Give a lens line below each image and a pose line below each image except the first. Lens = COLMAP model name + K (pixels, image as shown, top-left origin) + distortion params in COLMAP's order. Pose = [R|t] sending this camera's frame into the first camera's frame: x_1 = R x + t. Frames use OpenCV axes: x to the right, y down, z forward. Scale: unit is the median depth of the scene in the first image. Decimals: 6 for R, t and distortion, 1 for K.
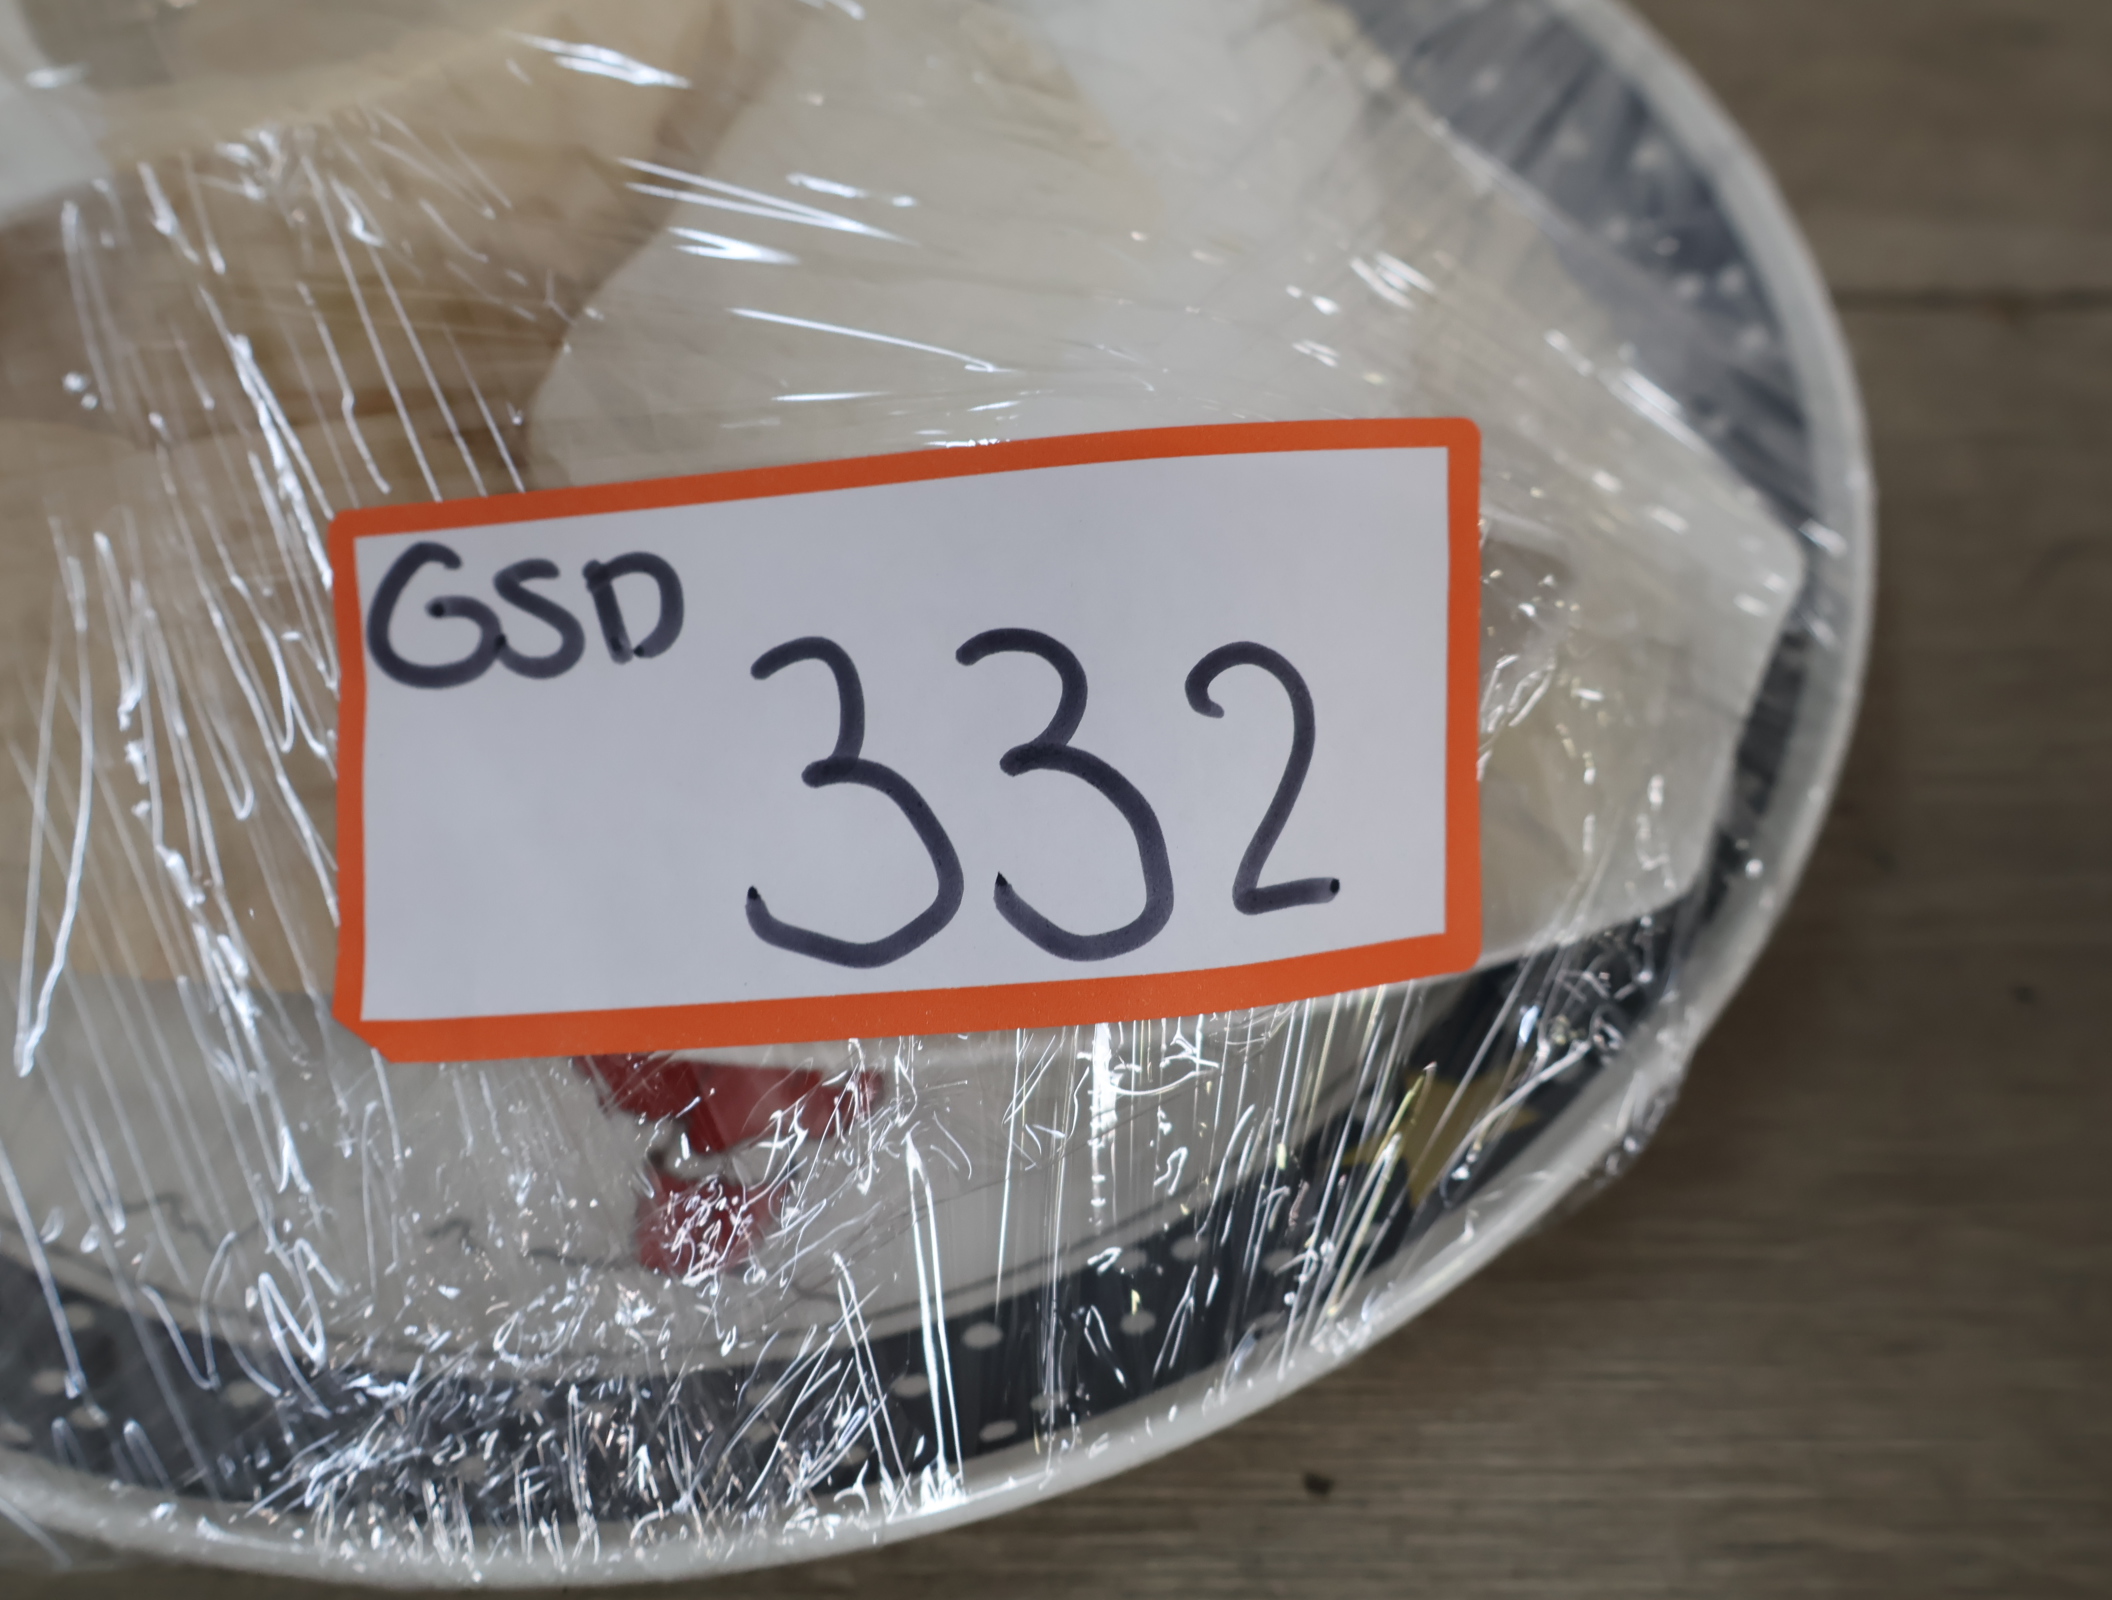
lens RADIAL K [[2341.2, 0, 1039.5], [0, 2341.2, 794.3], [0, 0, 1]] dist [0.017830, -0.016063]
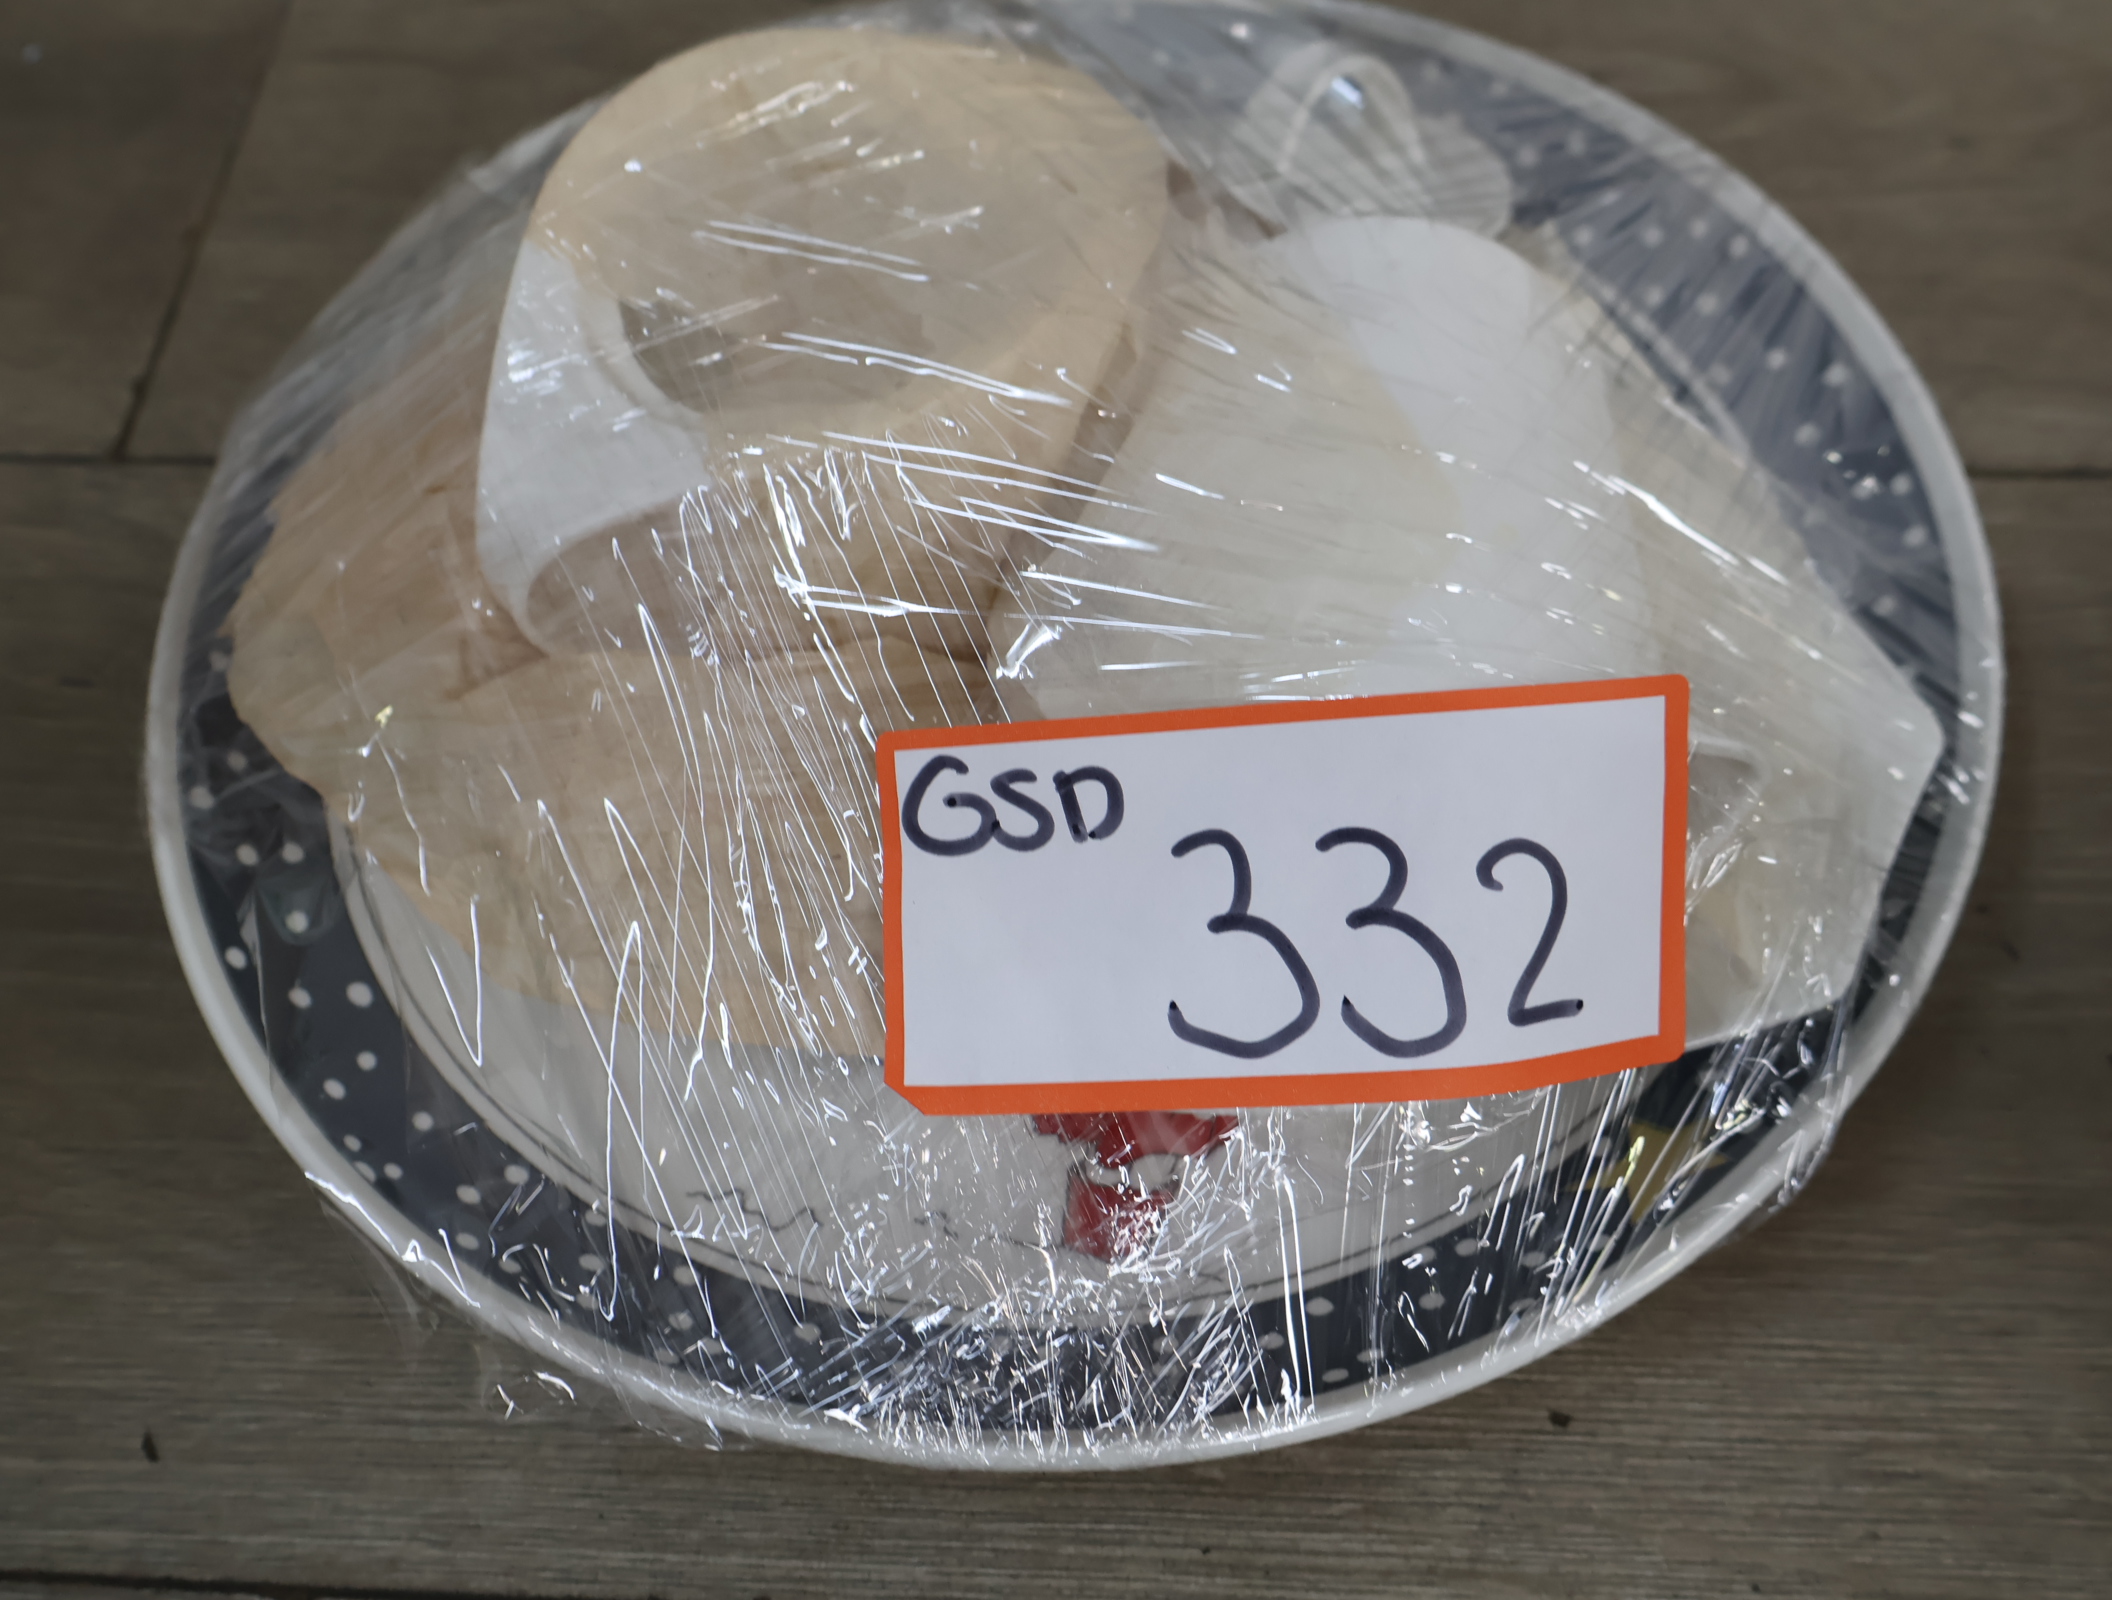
lens RADIAL K [[2341.2, 0, 1039.5], [0, 2341.2, 794.3], [0, 0, 1]] dist [0.017830, -0.016063]
pose [[0.995589, 0.007580, -0.093513, -0.066847], [-0.004341, 0.999385, 0.034794, -0.133214], [0.093719, -0.034235, 0.995010, -0.432669]]
